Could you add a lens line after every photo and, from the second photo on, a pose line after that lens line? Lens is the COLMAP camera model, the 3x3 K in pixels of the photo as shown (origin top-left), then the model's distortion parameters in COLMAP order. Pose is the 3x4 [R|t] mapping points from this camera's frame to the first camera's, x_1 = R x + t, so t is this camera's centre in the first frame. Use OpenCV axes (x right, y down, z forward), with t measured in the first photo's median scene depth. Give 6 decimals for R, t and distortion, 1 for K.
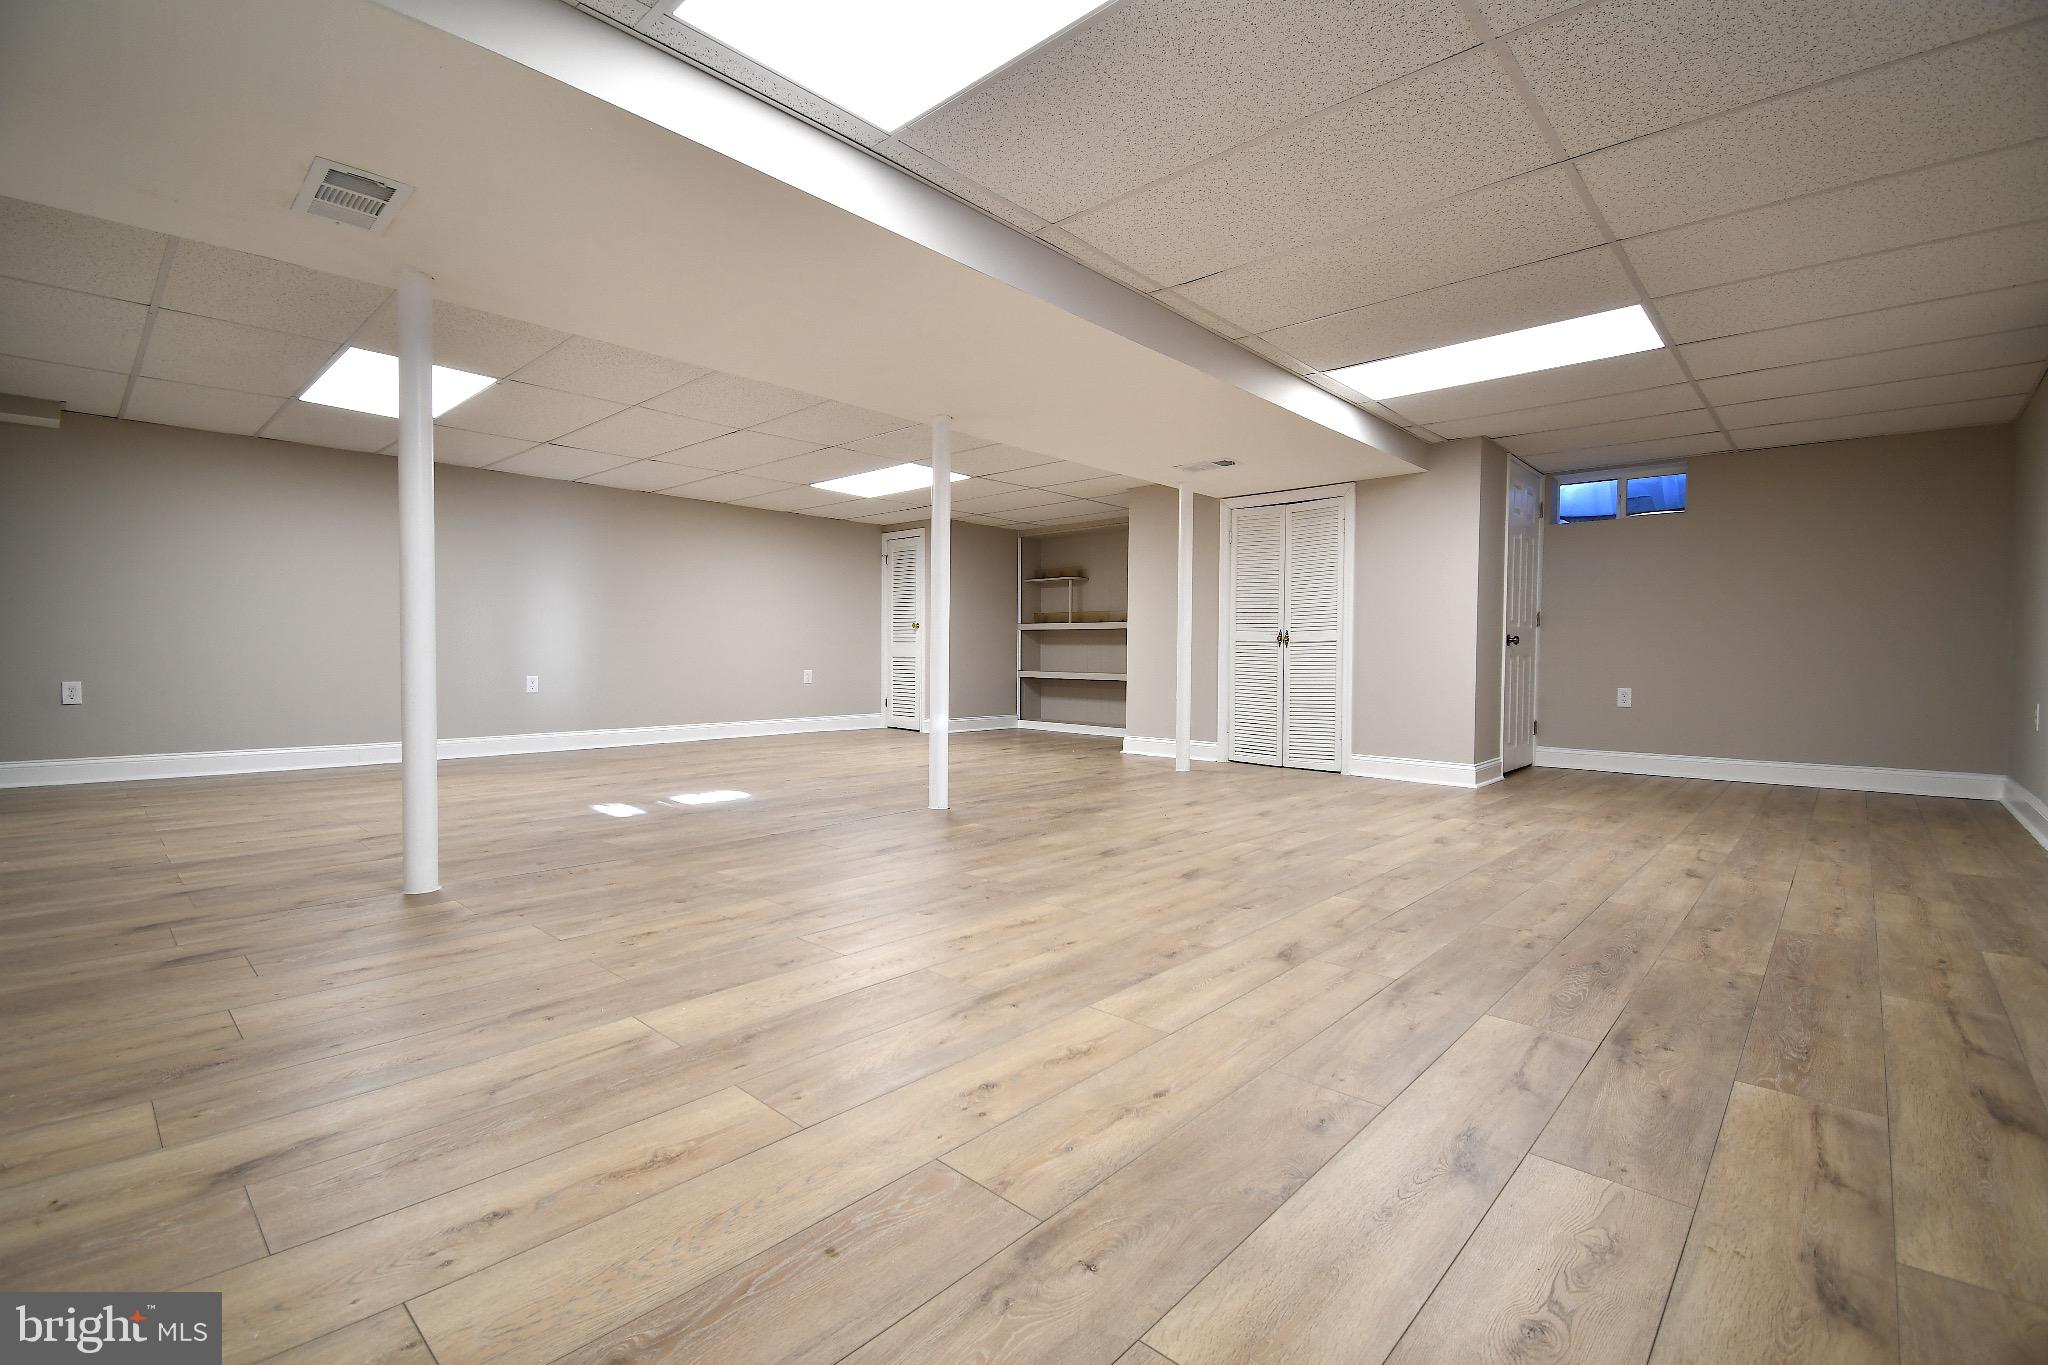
lens RADIAL K [[907.5, 0, 1024.4], [0, 907.5, 678.3], [0, 0, 1]] dist [0.010965, -0.004583]
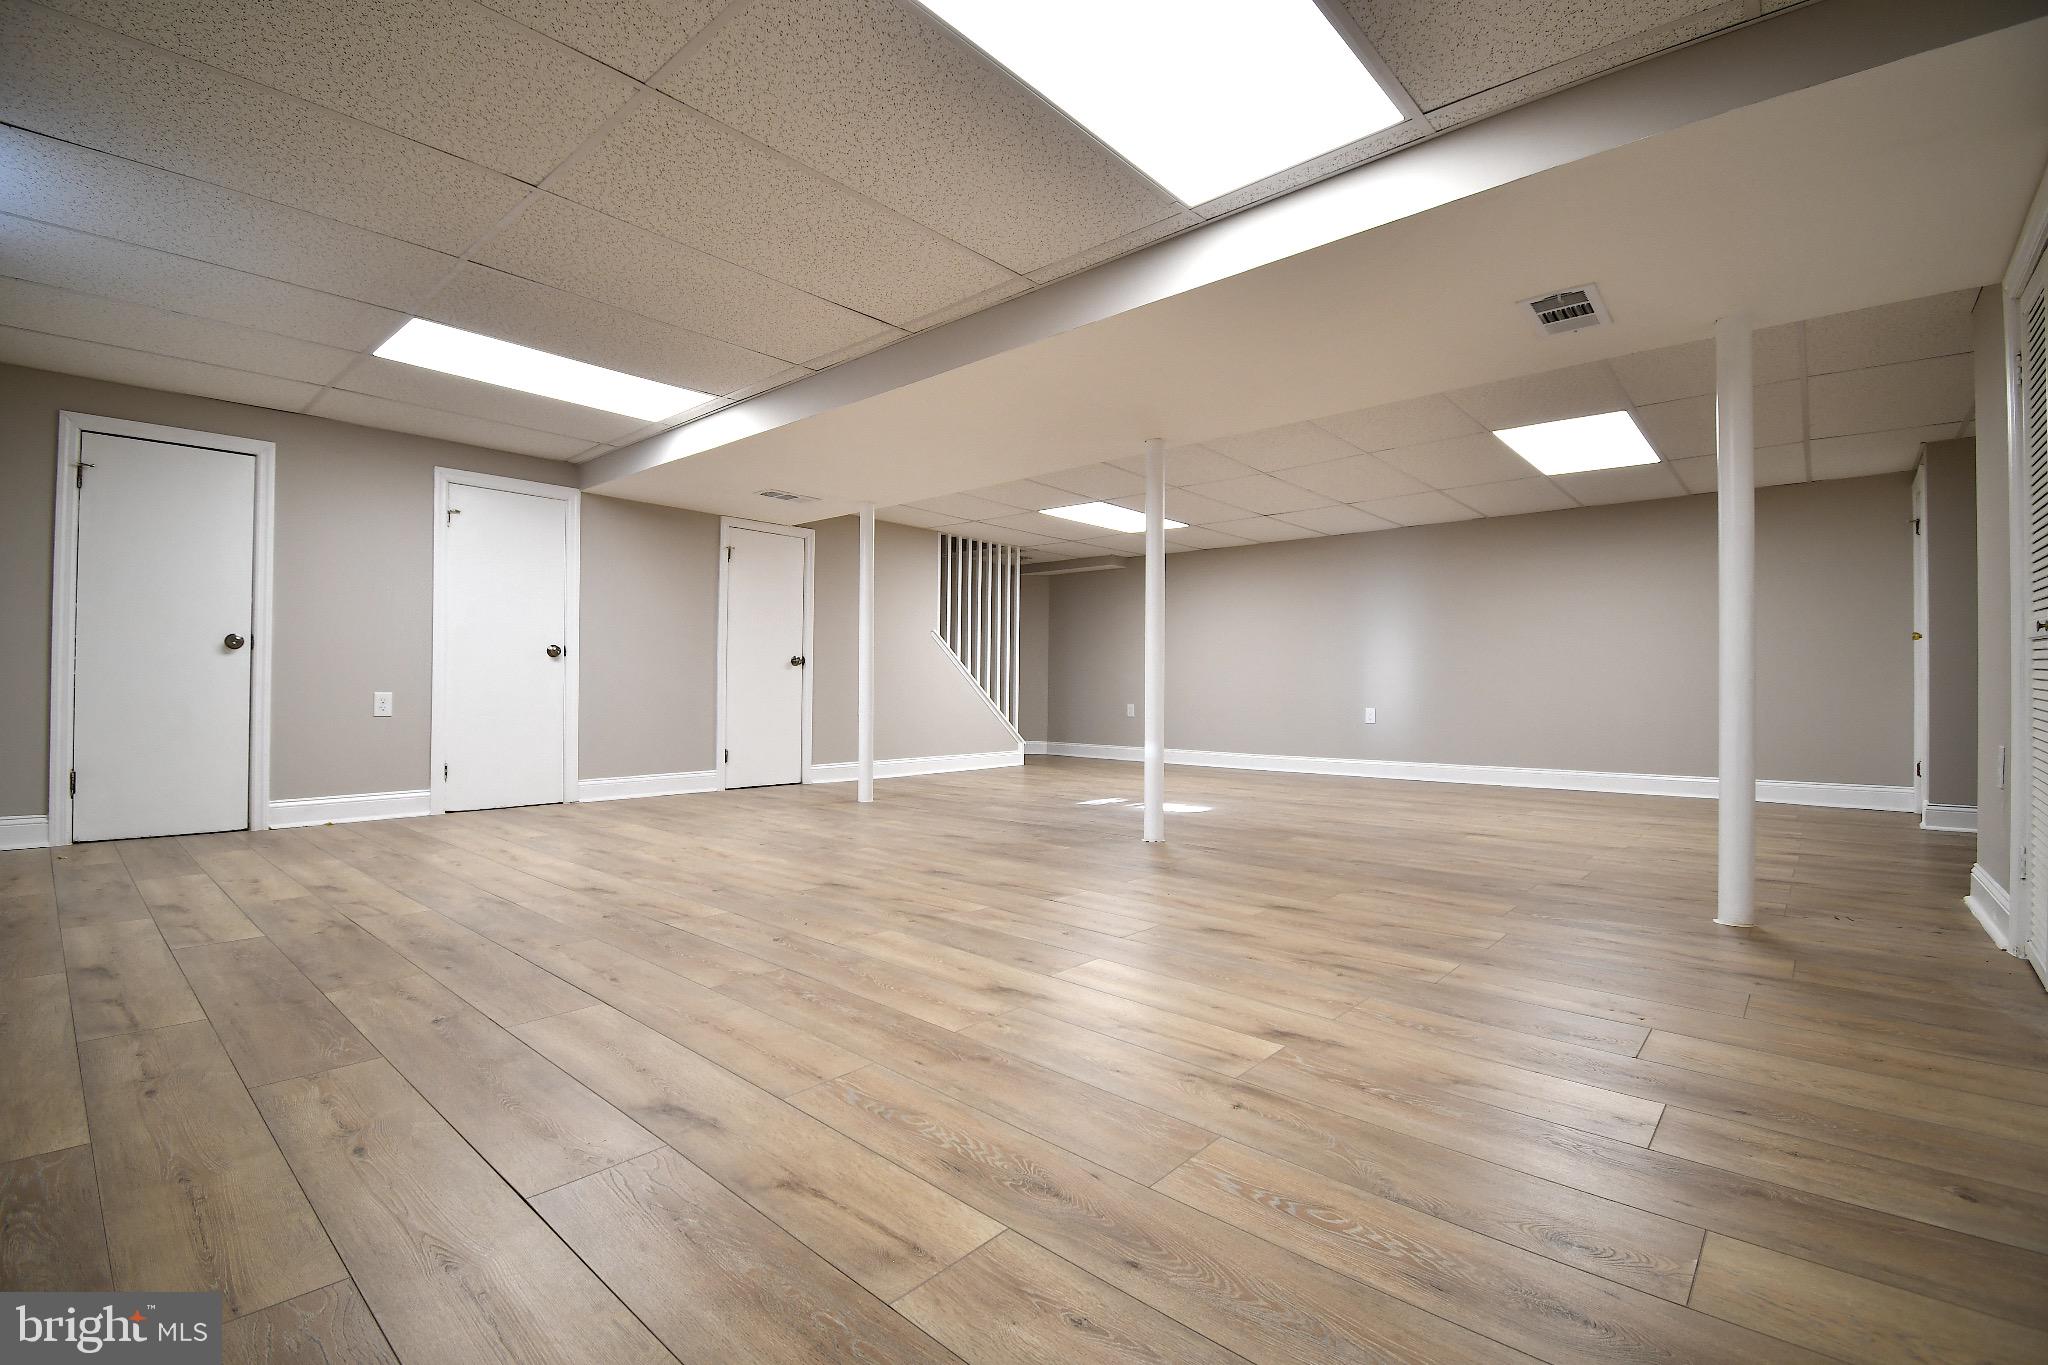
lens RADIAL K [[907.5, 0, 1024.7], [0, 907.5, 680.7], [0, 0, 1]] dist [0.010965, -0.004583]
pose [[0.003696, -0.018419, -0.999824, 1.627165], [-0.027920, 0.999439, -0.018516, -0.009390], [0.999603, 0.027983, 0.003180, 1.575158]]
